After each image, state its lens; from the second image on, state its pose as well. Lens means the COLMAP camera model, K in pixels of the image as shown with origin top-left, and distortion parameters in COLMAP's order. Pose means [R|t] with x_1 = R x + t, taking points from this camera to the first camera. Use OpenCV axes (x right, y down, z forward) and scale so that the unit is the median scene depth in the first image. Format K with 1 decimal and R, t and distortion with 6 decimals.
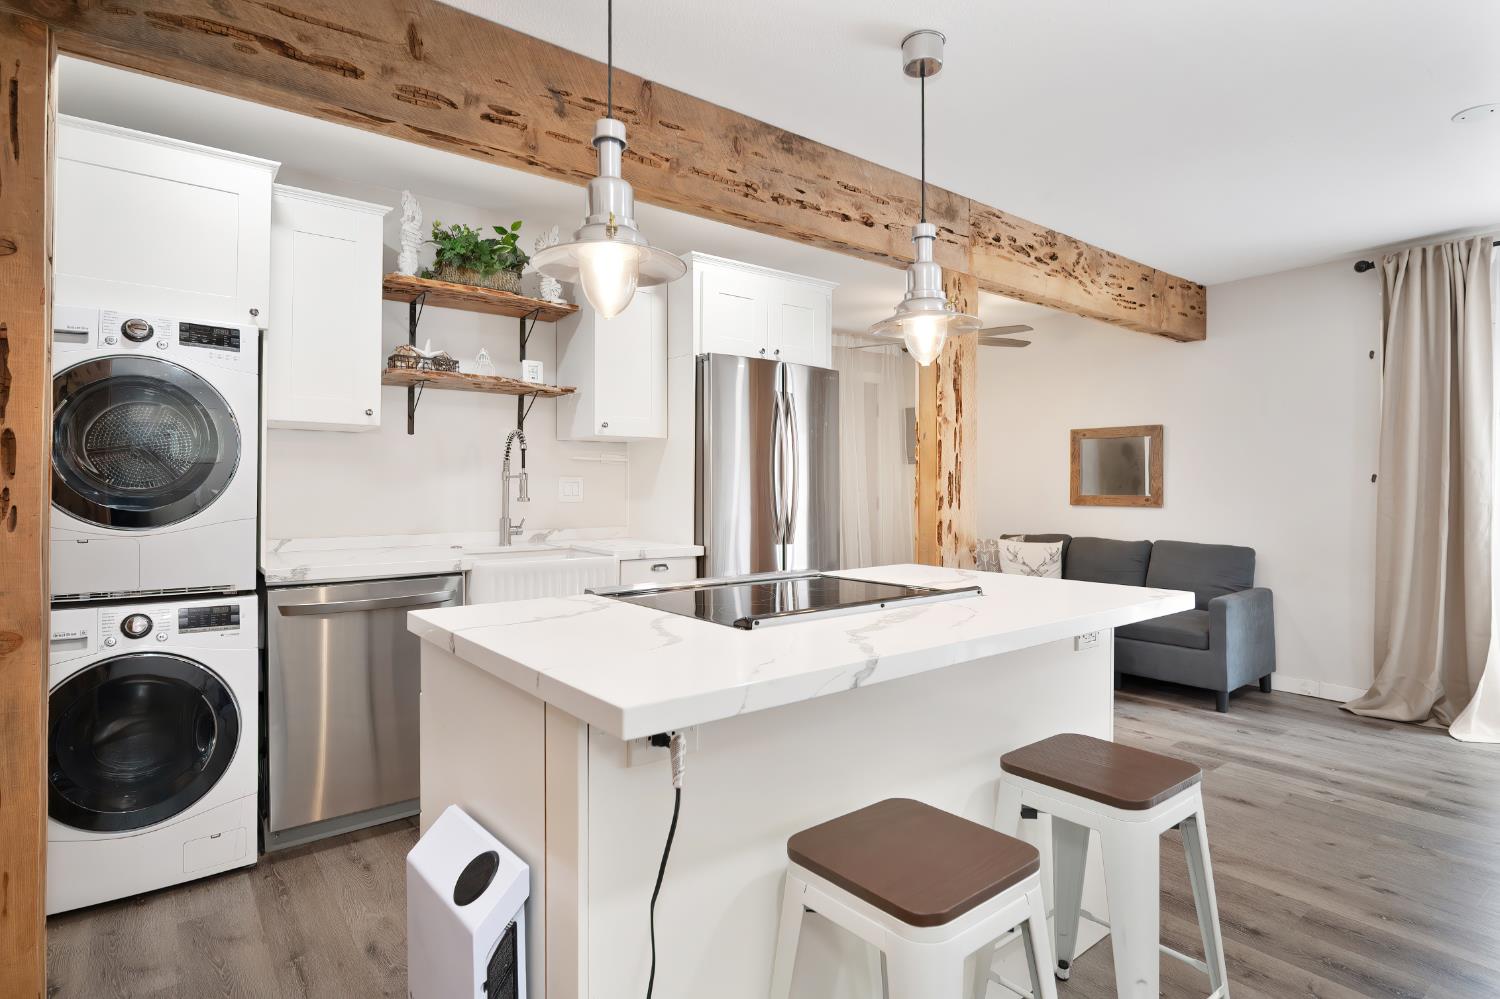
lens RADIAL K [[781.9, 0, 752.4], [0, 781.9, 485.4], [0, 0, 1]] dist [-0.005549, 0.000903]
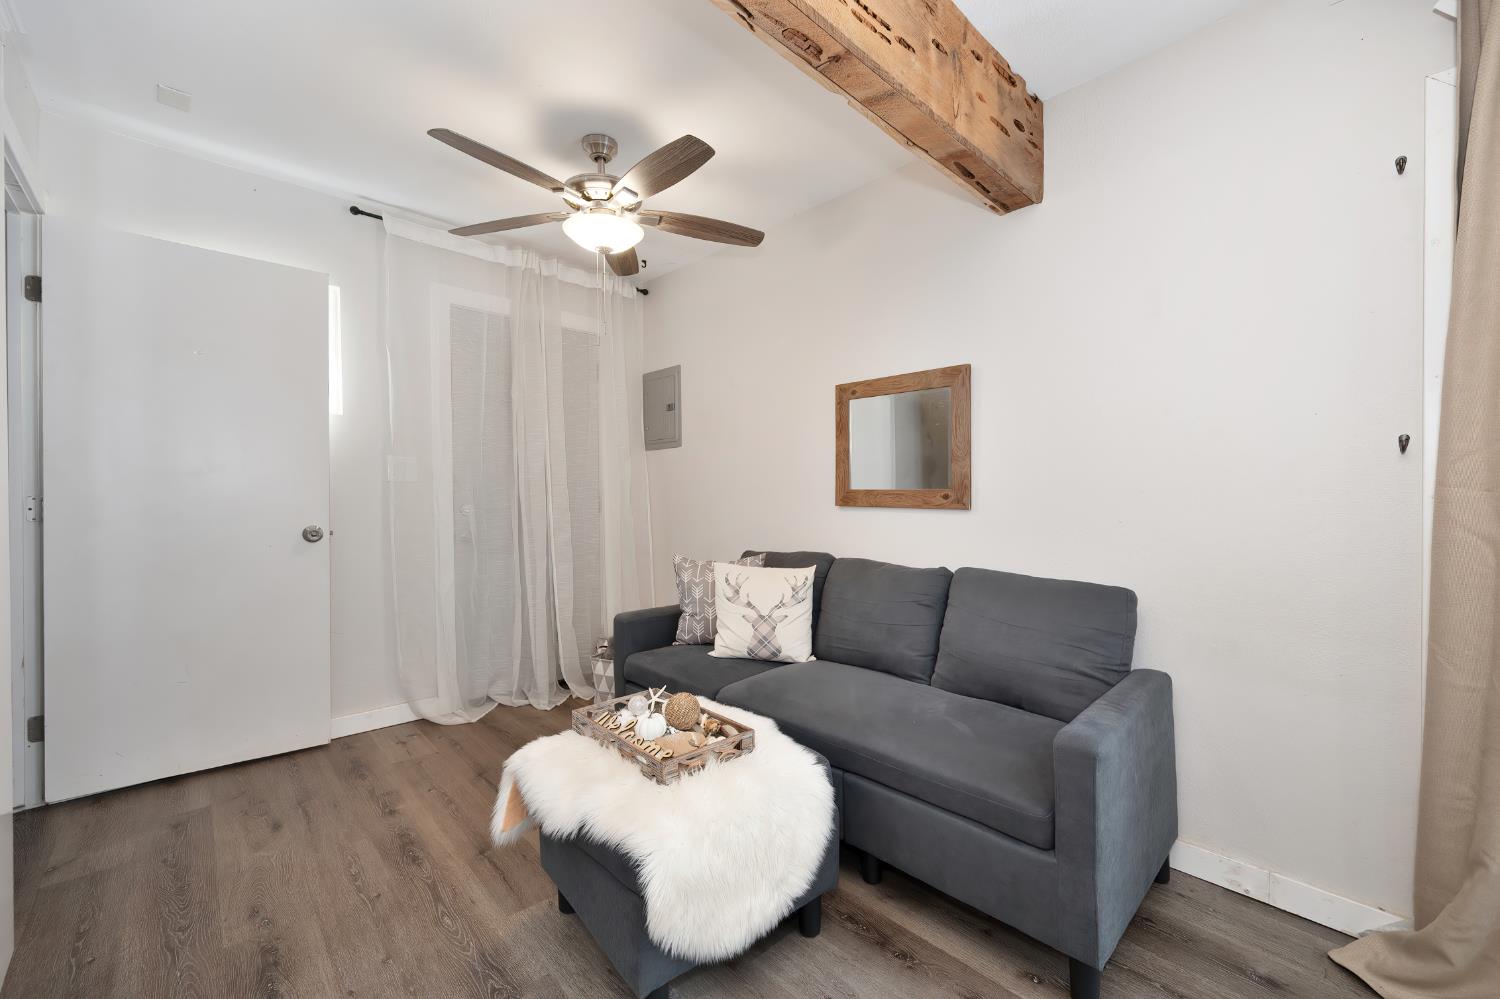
lens RADIAL K [[597.1, 0, 756.4], [0, 597.1, 496.9], [0, 0, 1]] dist [-0.004112, -0.001060]
pose [[0.996071, -0.005519, 0.088390, 0.516247], [0.004538, 0.999926, 0.011297, 0.021207], [-0.088445, -0.010851, 0.996022, 0.902649]]
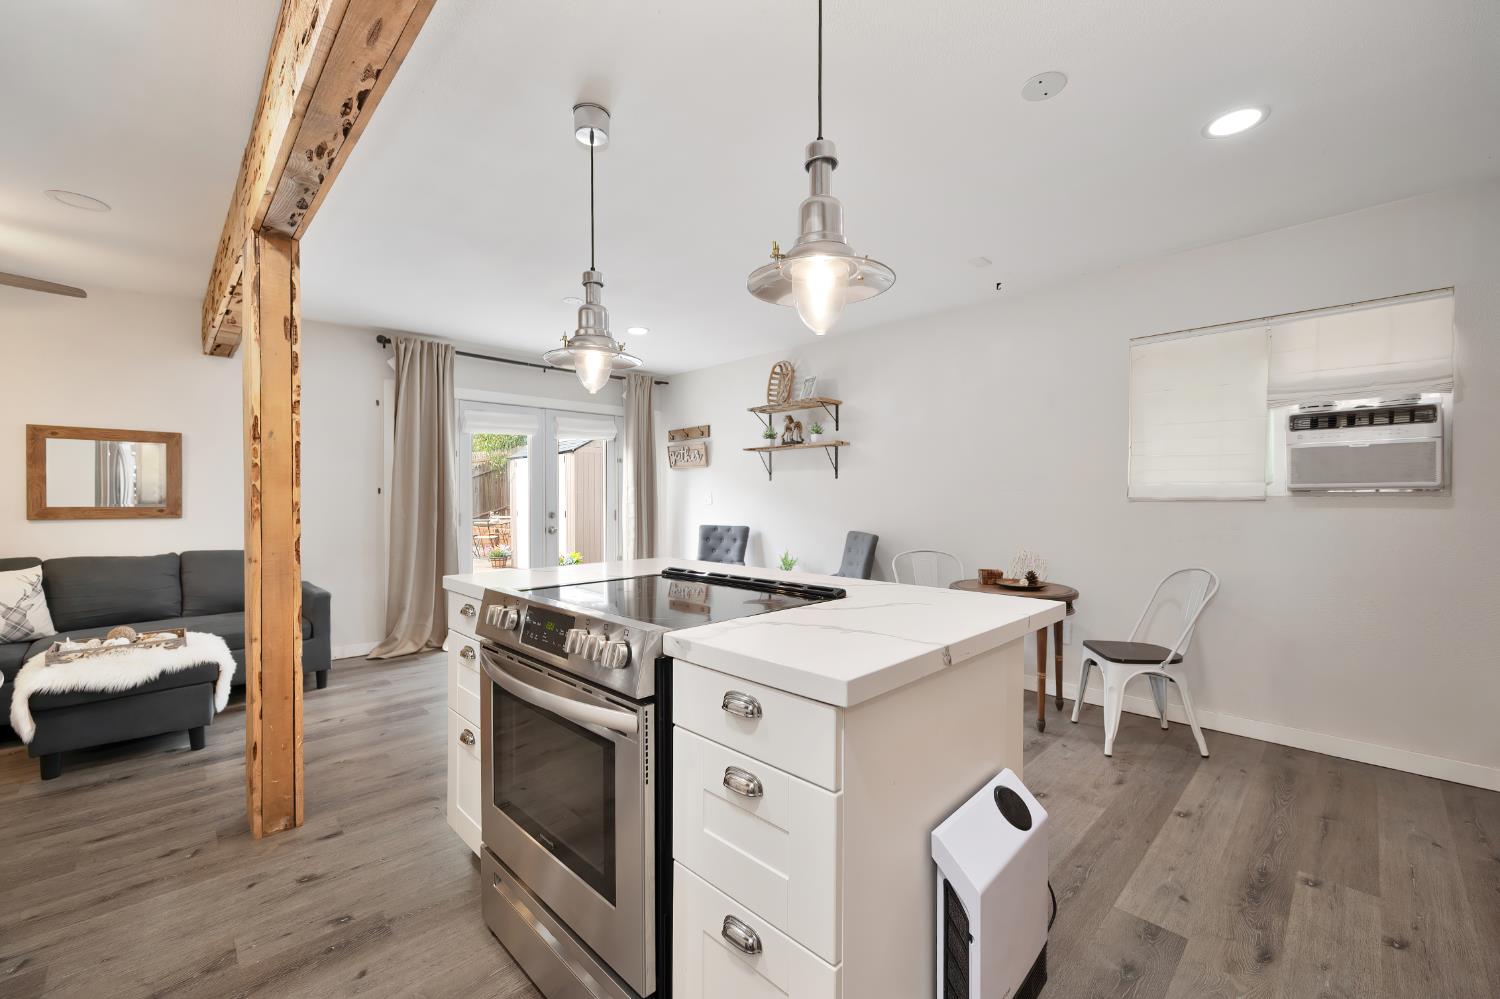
lens RADIAL K [[605.9, 0, 755.9], [0, 605.9, 506.7], [0, 0, 1]] dist [-0.001660, -0.000199]
pose [[-0.113782, -0.015624, 0.993383, -0.483891], [-0.001235, 0.999878, 0.015585, 0.002008], [-0.993505, 0.000547, -0.113787, 0.581506]]
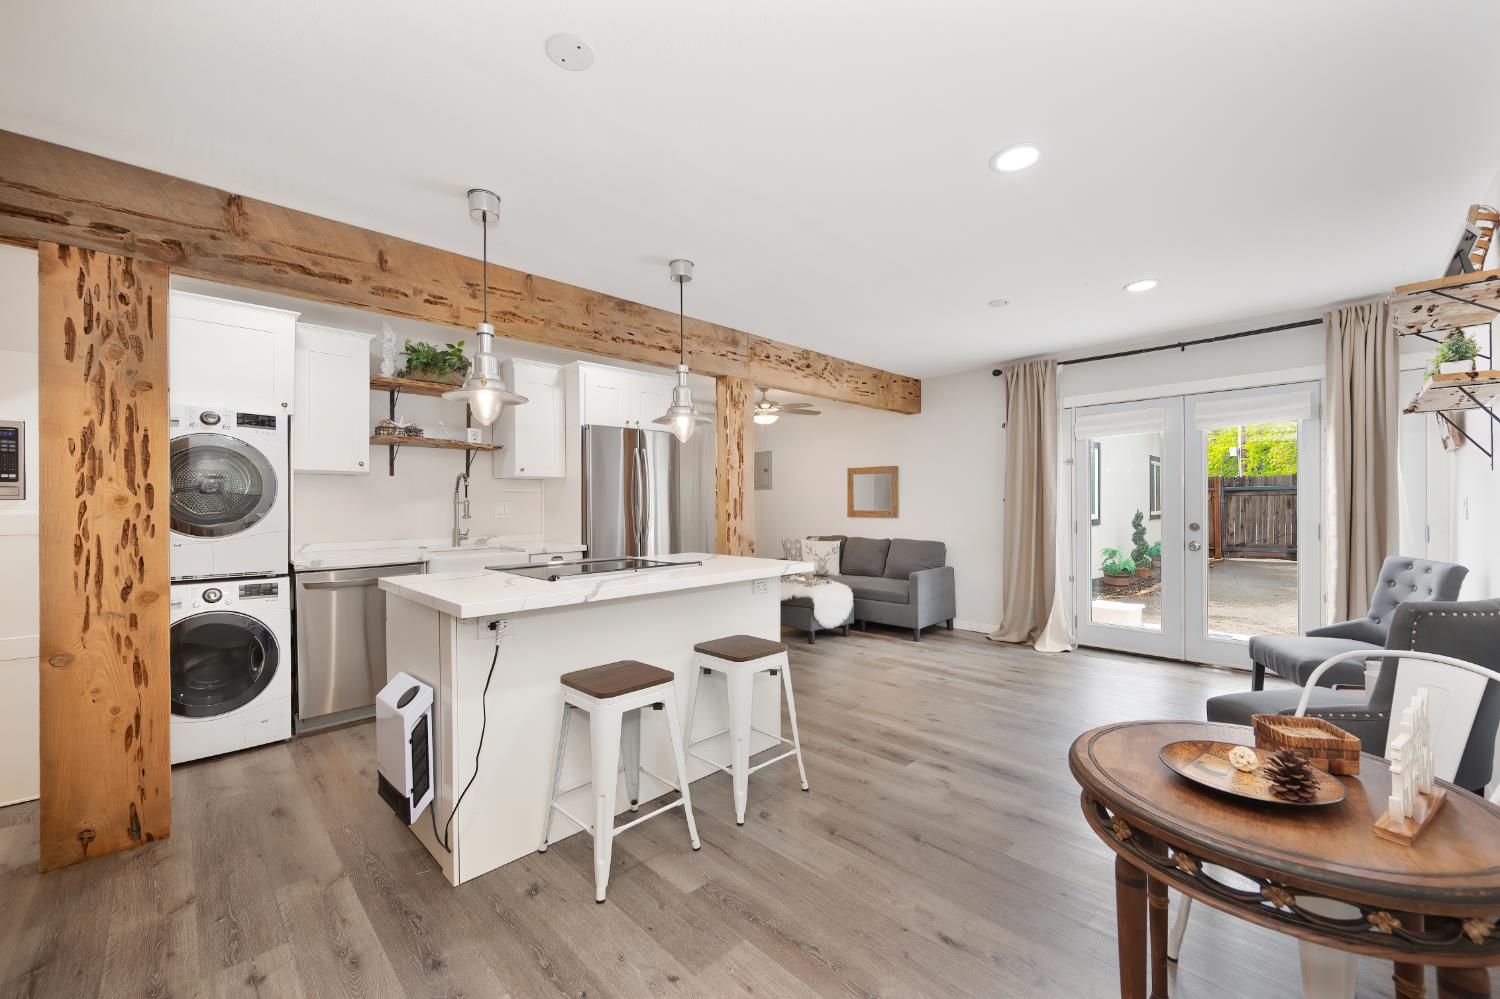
lens RADIAL K [[597.1, 0, 756.1], [0, 597.1, 507.2], [0, 0, 1]] dist [-0.004112, -0.001060]
pose [[0.993586, -0.007468, 0.112832, 0.157501], [0.006542, 0.999942, 0.008575, -0.008878], [-0.112889, -0.007782, 0.993577, -0.276478]]
